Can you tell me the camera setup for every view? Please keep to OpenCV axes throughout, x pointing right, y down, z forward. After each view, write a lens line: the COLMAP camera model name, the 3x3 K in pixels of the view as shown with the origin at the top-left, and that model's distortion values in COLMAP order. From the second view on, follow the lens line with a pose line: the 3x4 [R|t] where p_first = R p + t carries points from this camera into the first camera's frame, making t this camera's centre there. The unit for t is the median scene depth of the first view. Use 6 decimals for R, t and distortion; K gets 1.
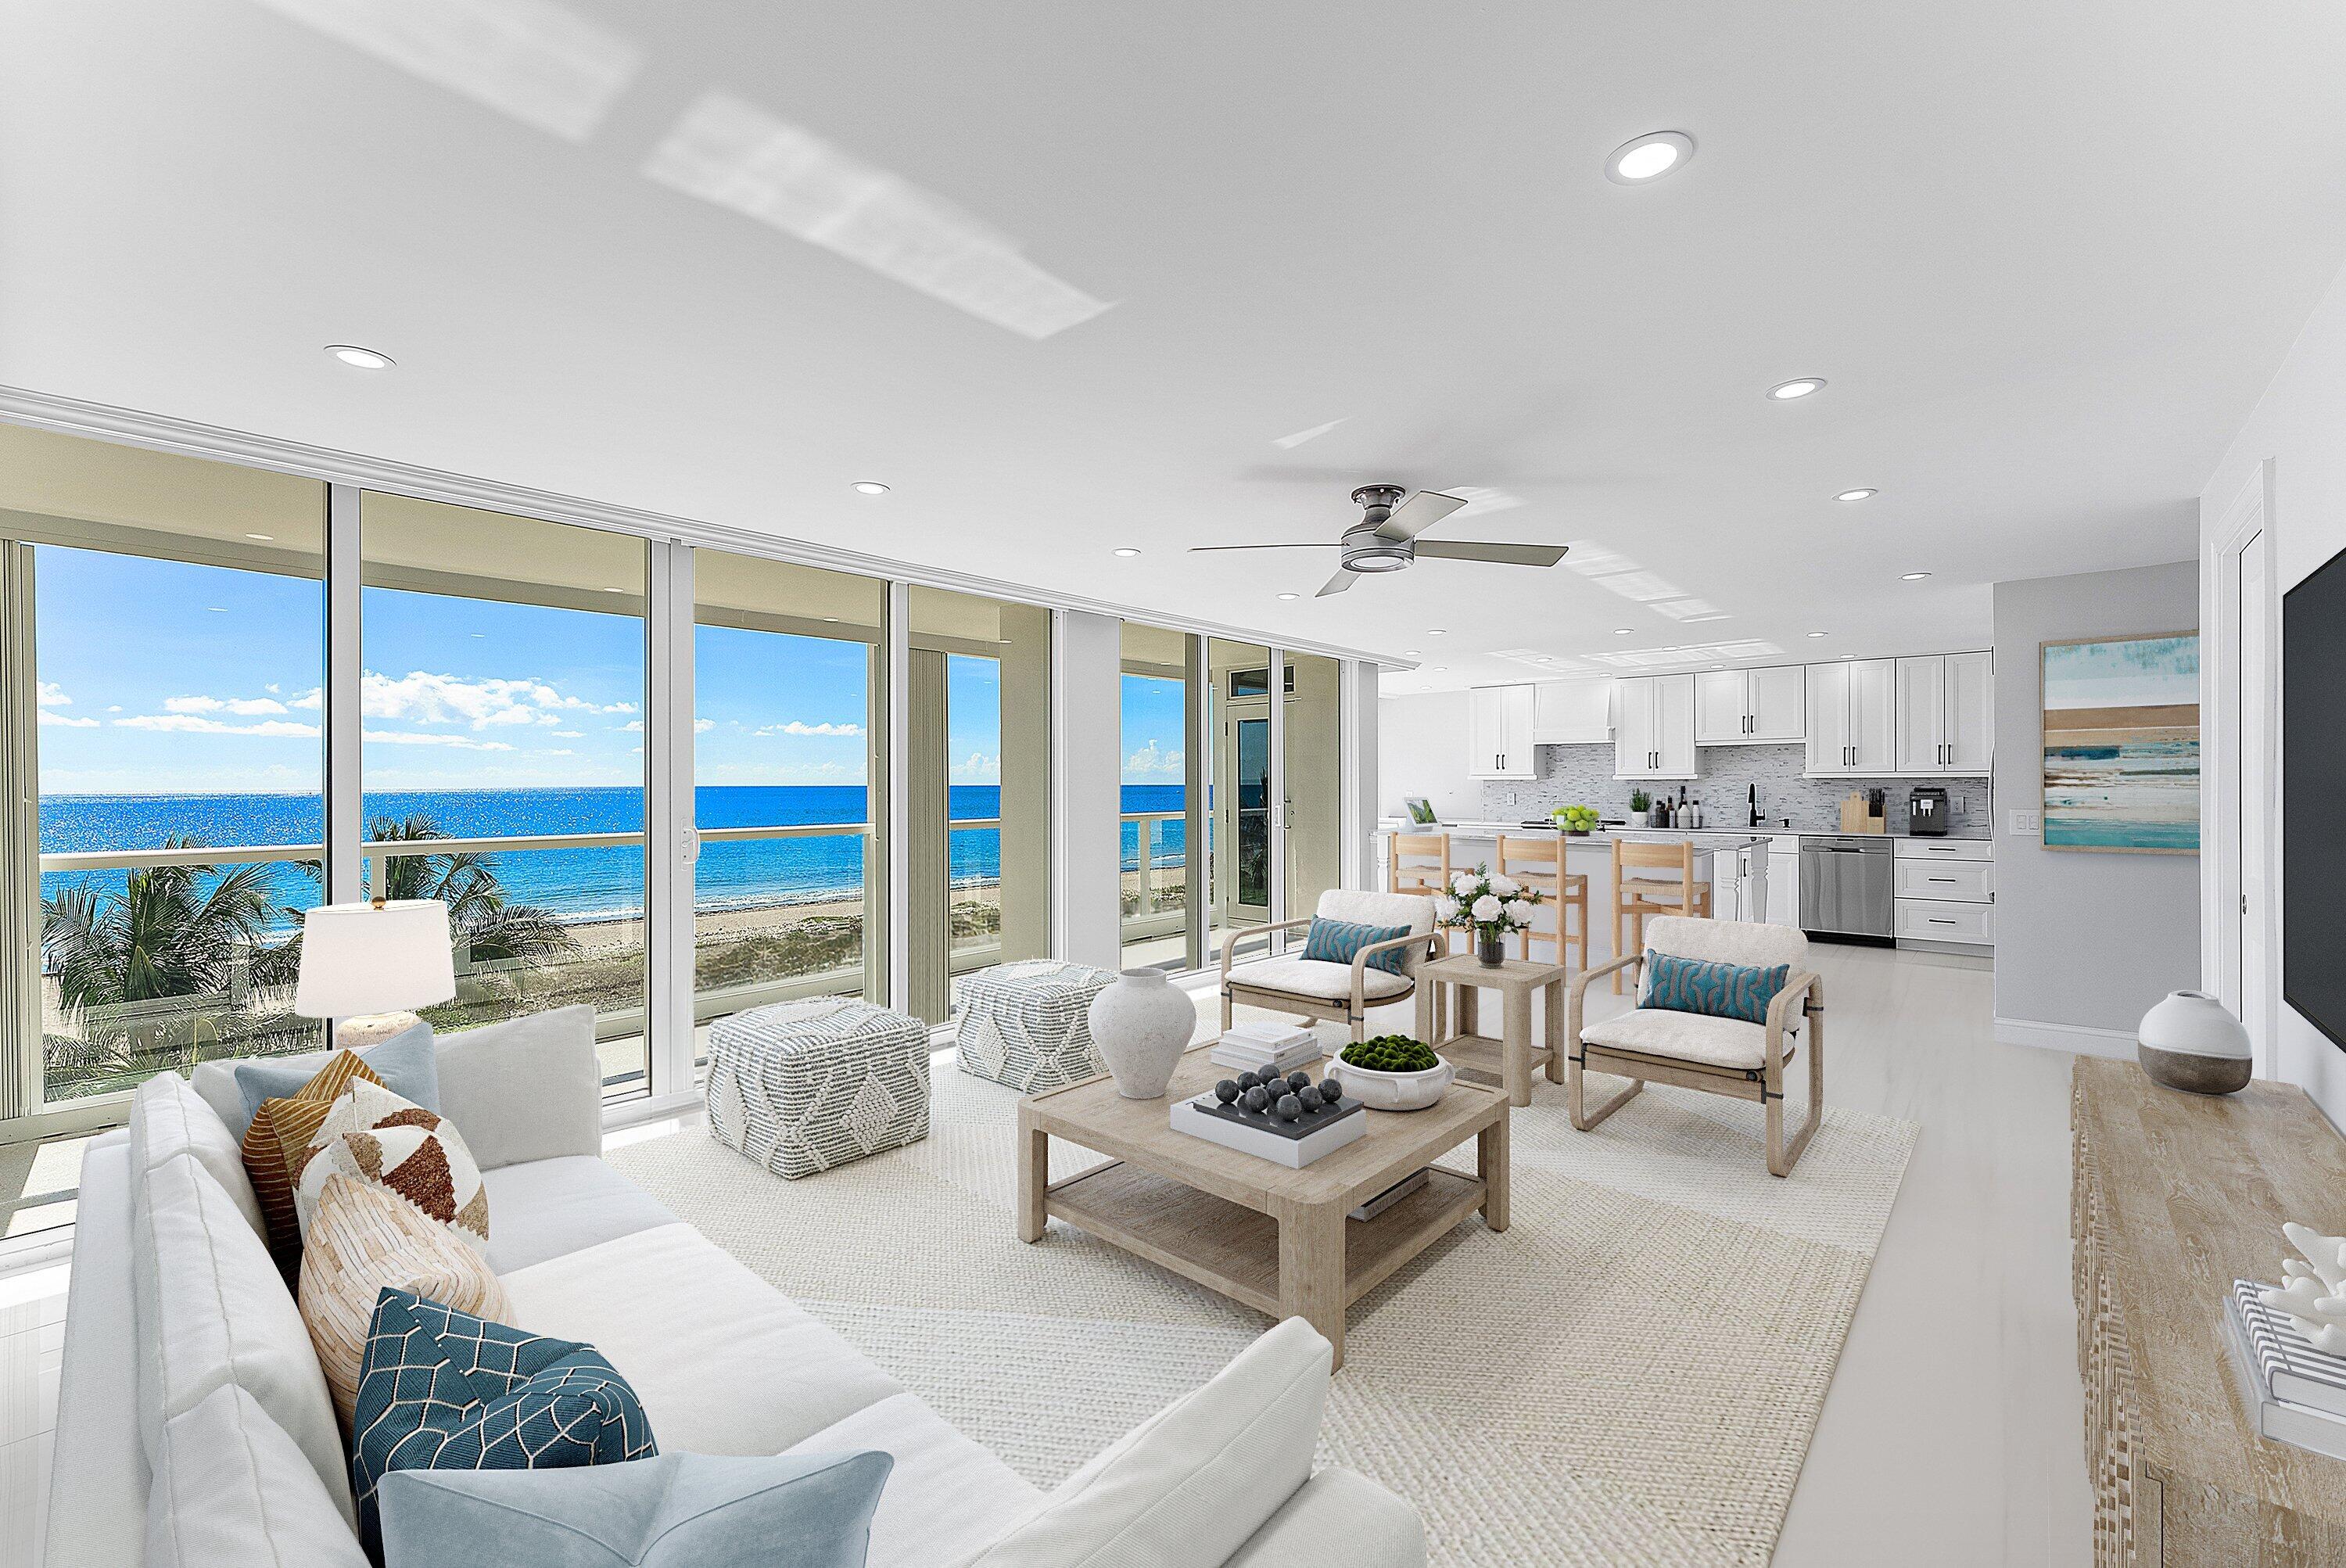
lens RADIAL K [[980.3, 0, 1172.6], [0, 980.3, 782.0], [0, 0, 1]] dist [-0.000328, 0.000494]
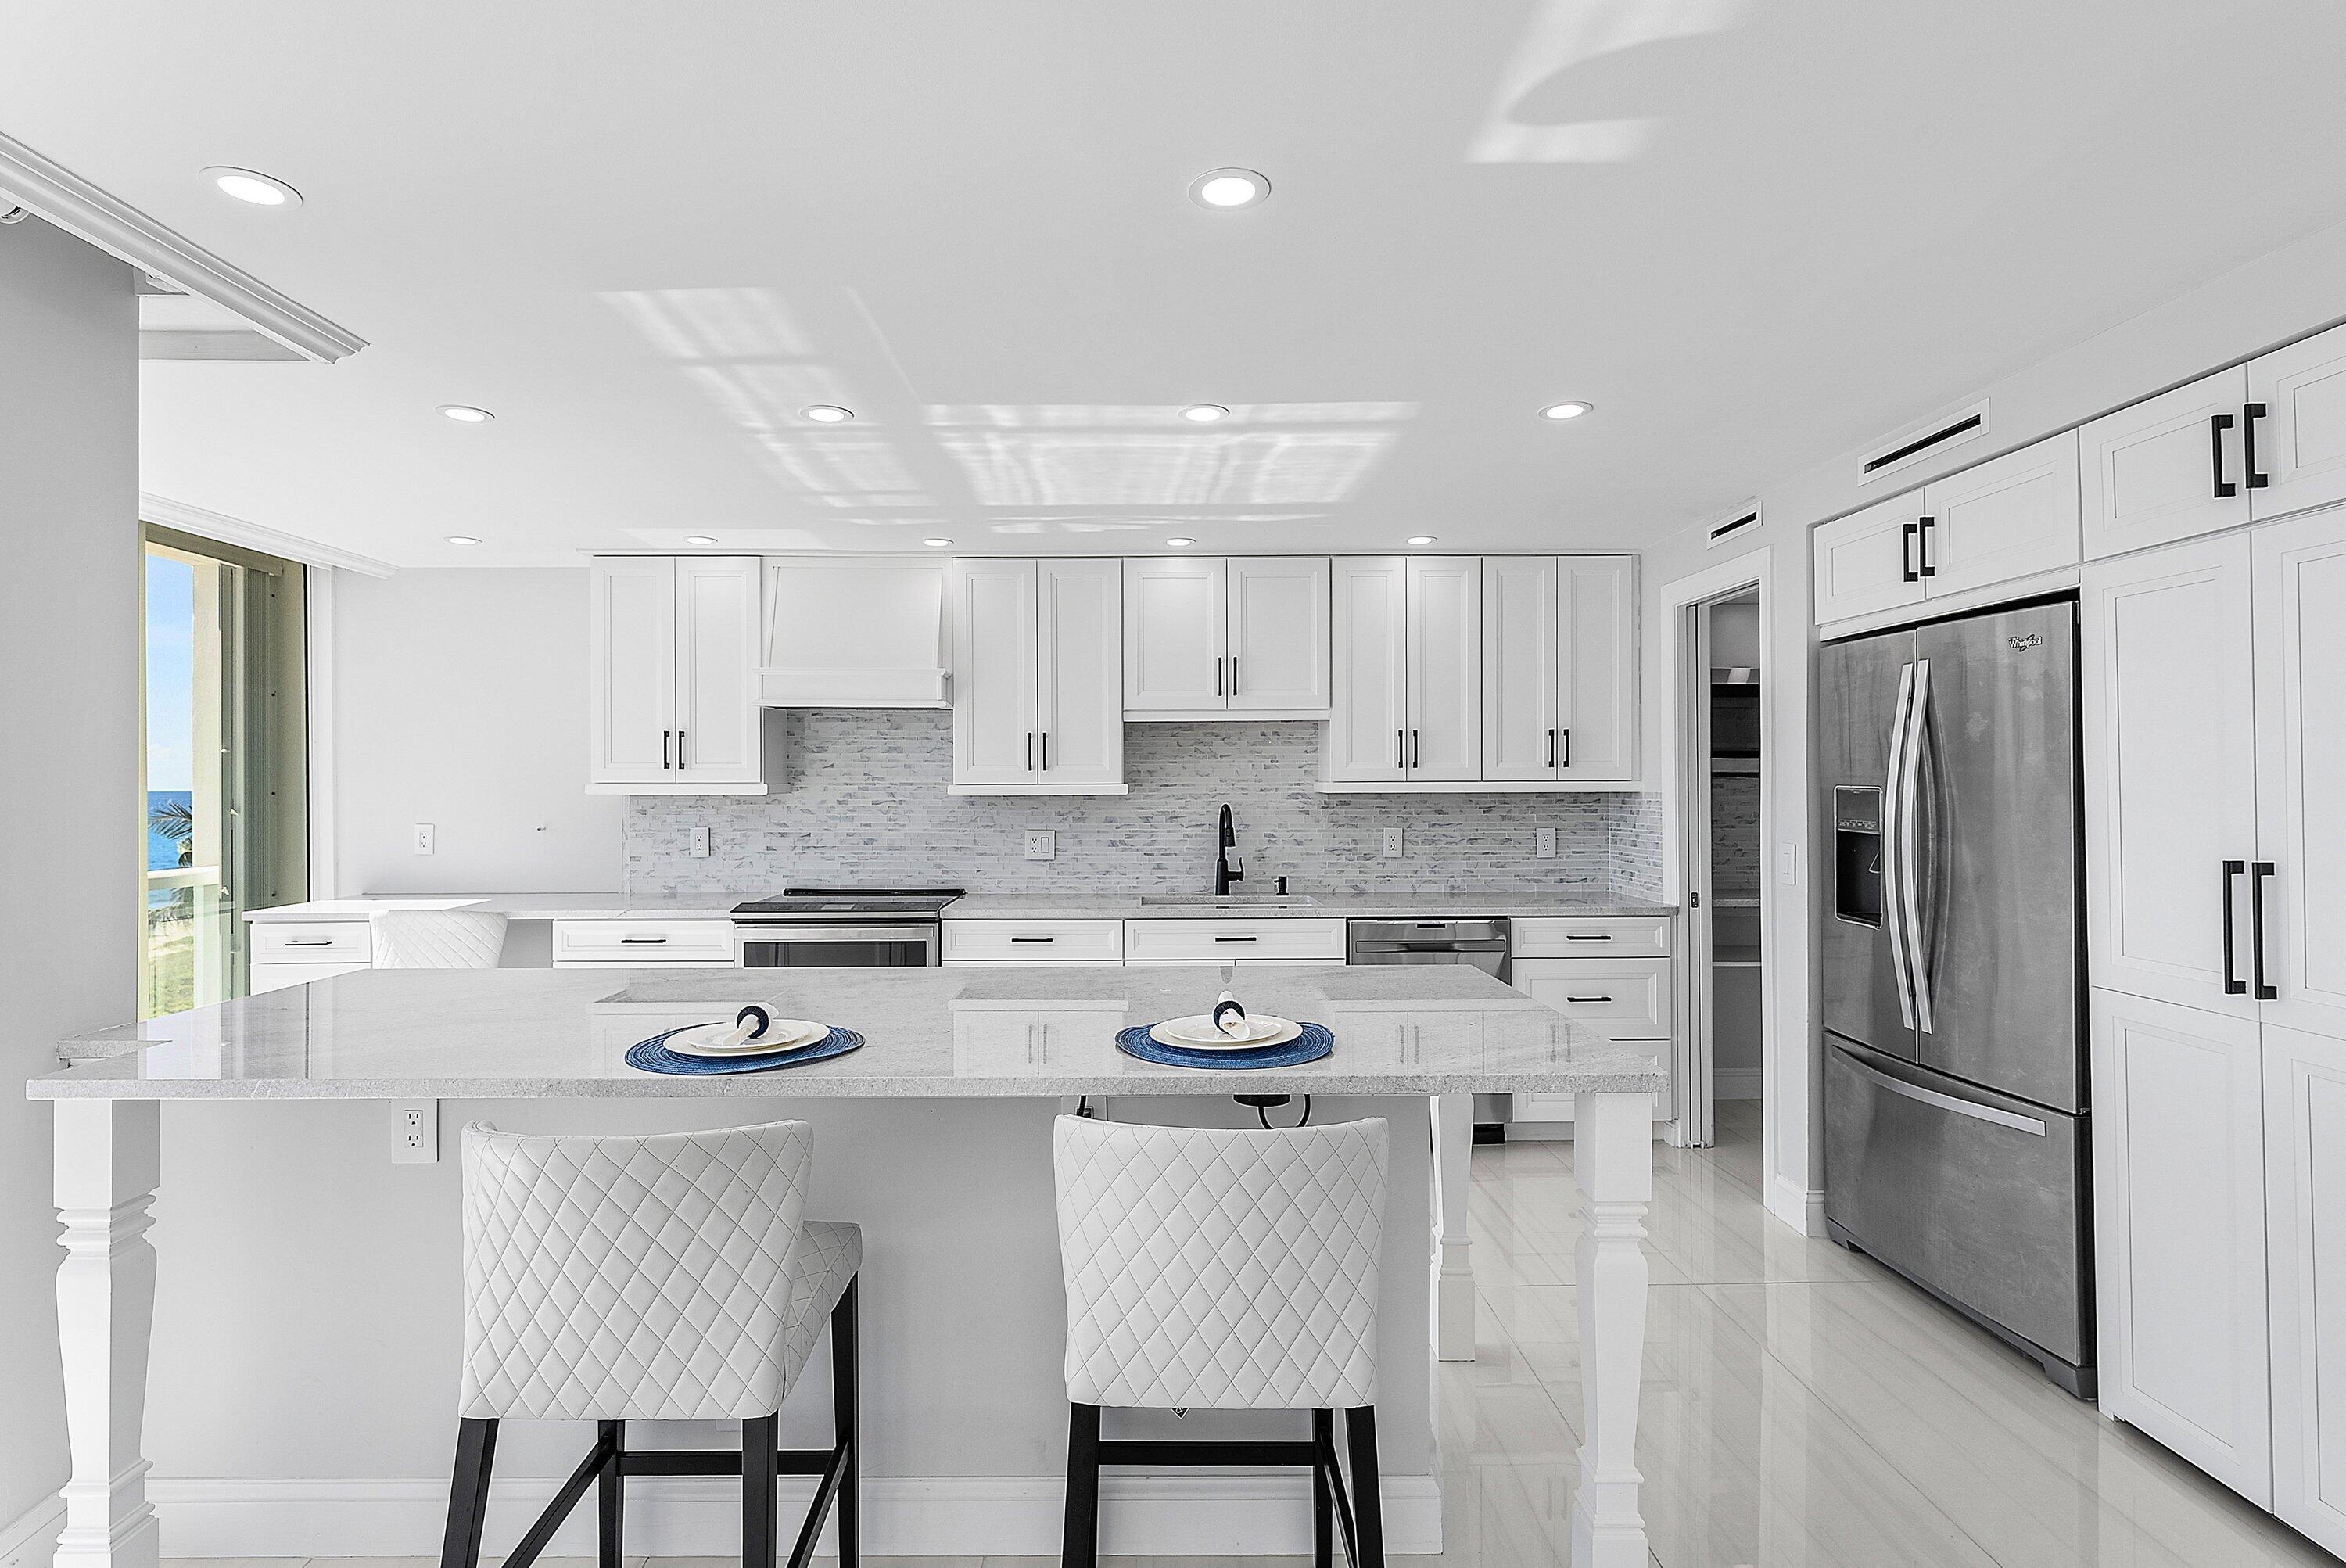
lens RADIAL K [[1185.4, 0, 1153.0], [0, 1185.4, 785.3], [0, 0, 1]] dist [0.001733, 0.000515]
pose [[0.739771, 0.002041, 0.672856, 0.181758], [0.000282, 0.999994, -0.003343, -0.005607], [-0.672859, 0.002662, 0.739766, 0.599899]]
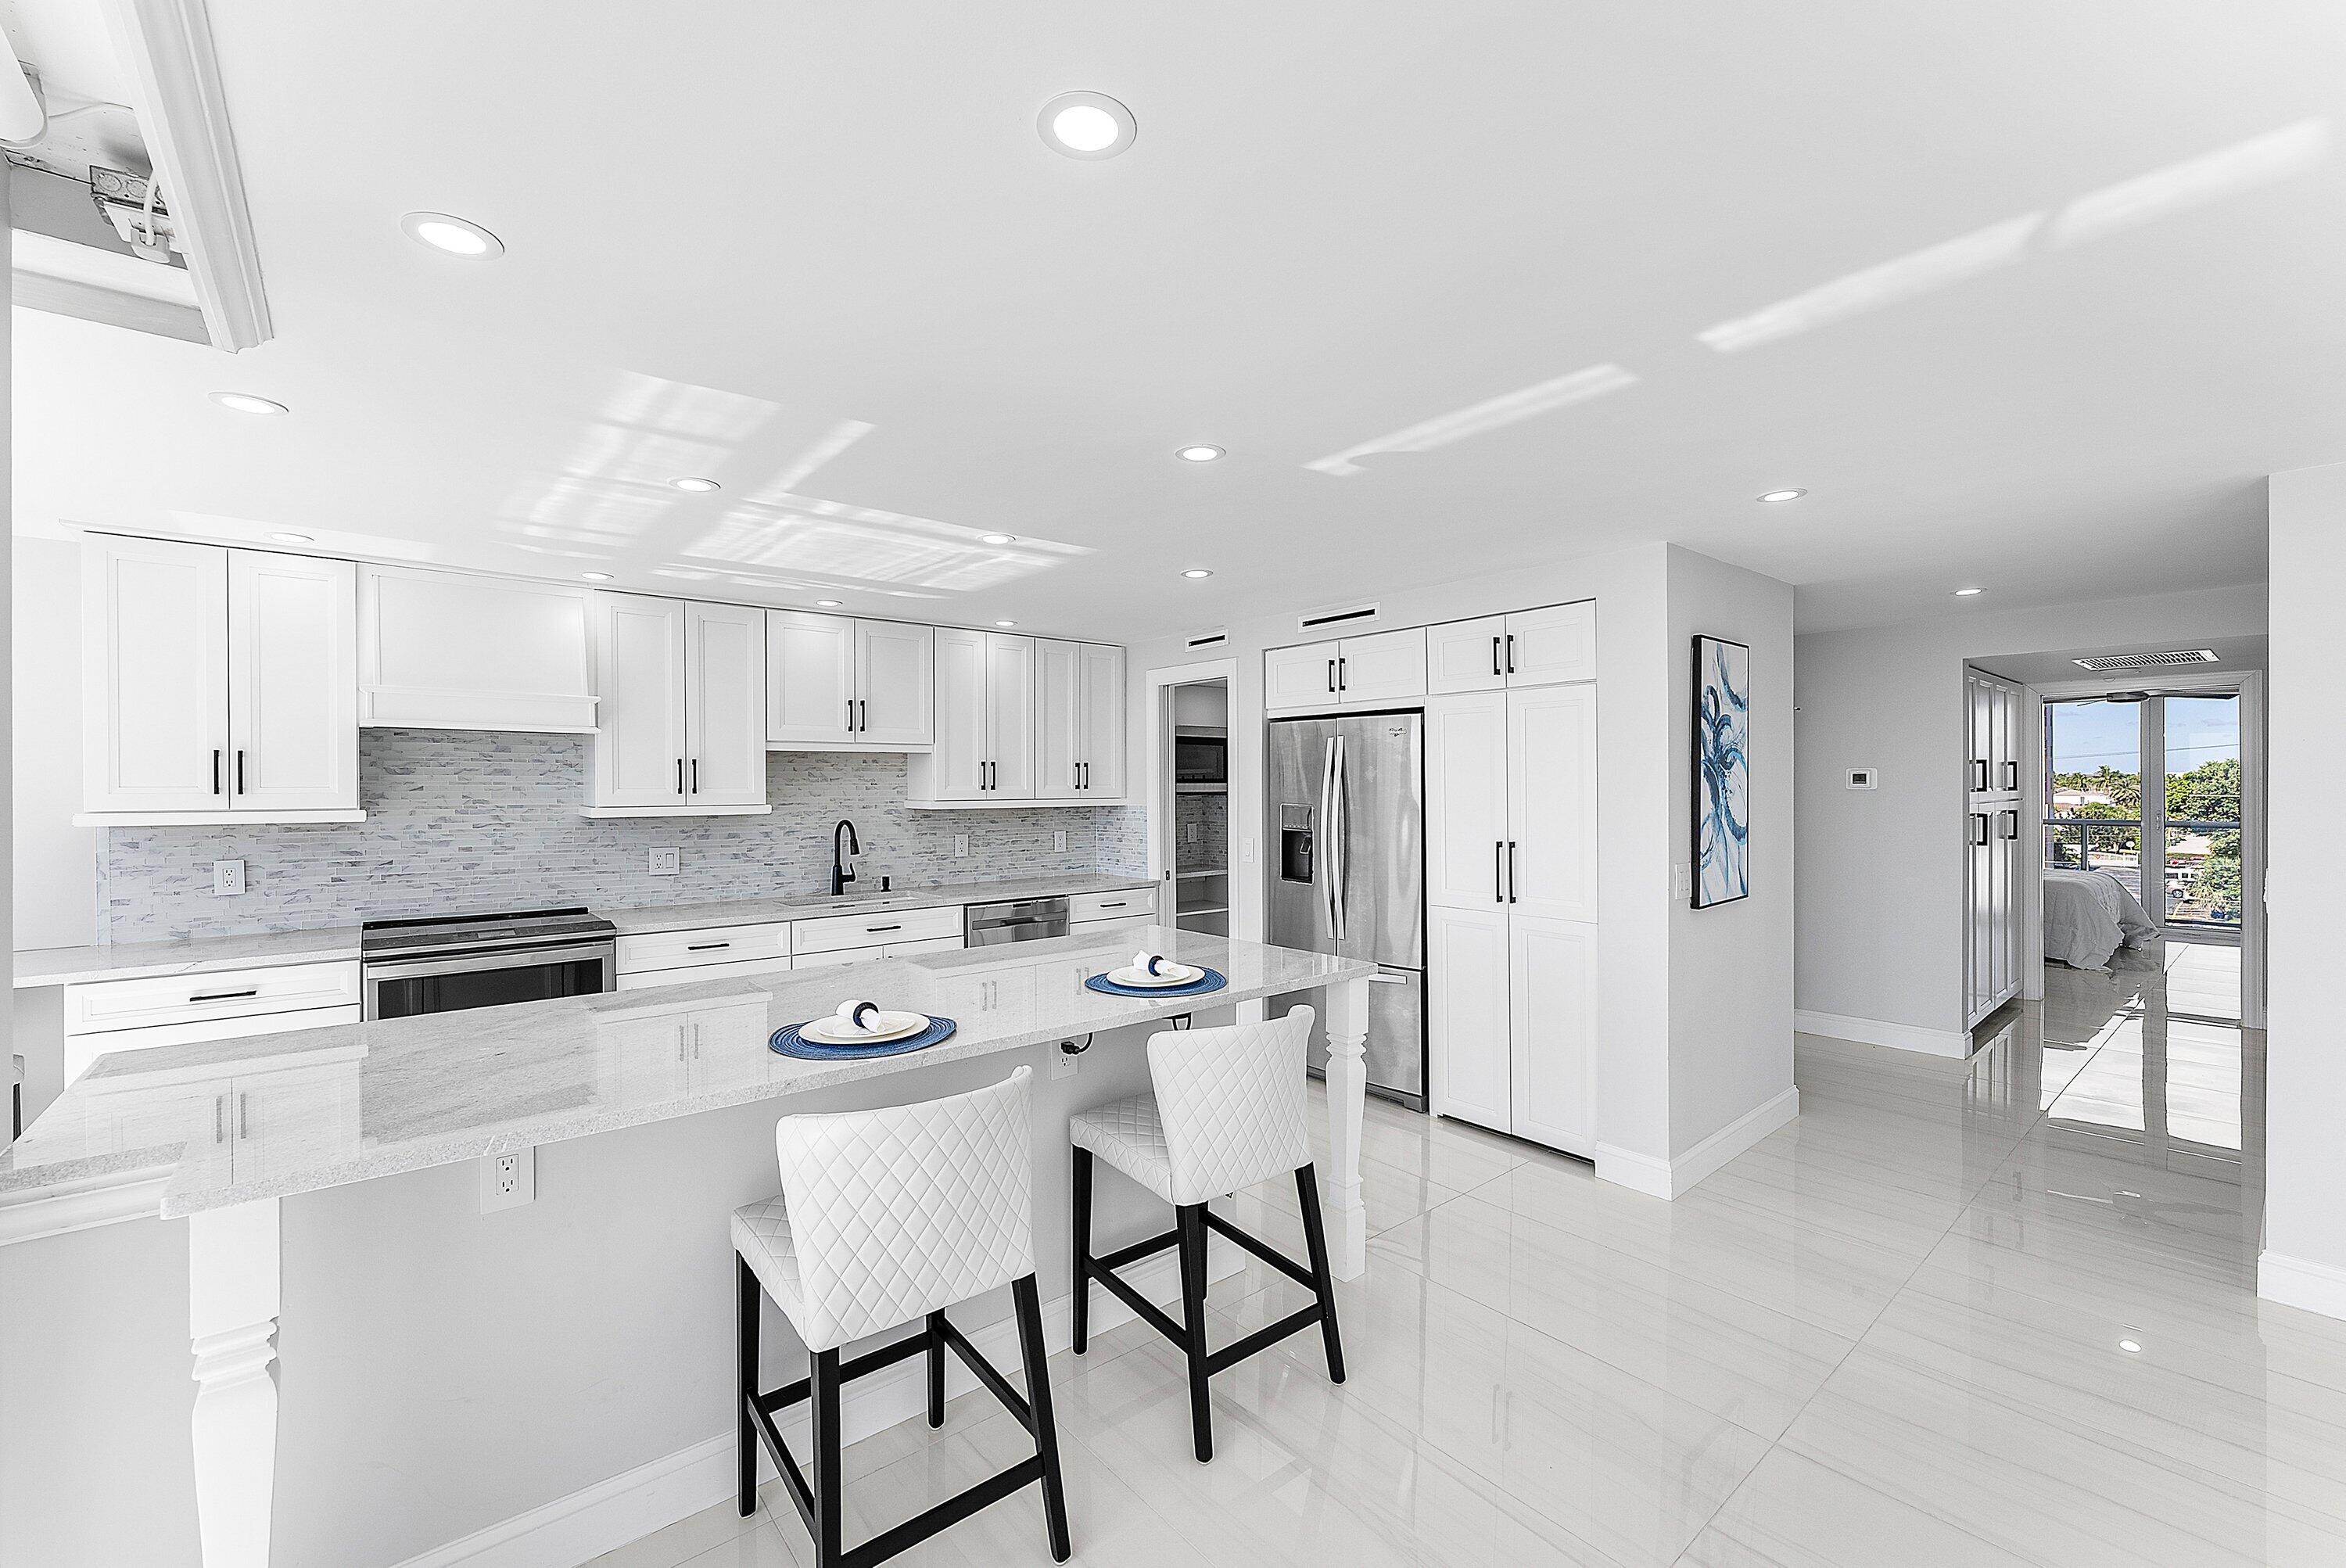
lens RADIAL K [[980.3, 0, 1217.3], [0, 980.3, 800.0], [0, 0, 1]] dist [-0.000328, 0.000494]
pose [[0.117378, -0.011368, 0.993022, 0.048060], [0.003233, 0.999934, 0.011065, -0.015587], [-0.993082, 0.001912, 0.117407, 0.713462]]
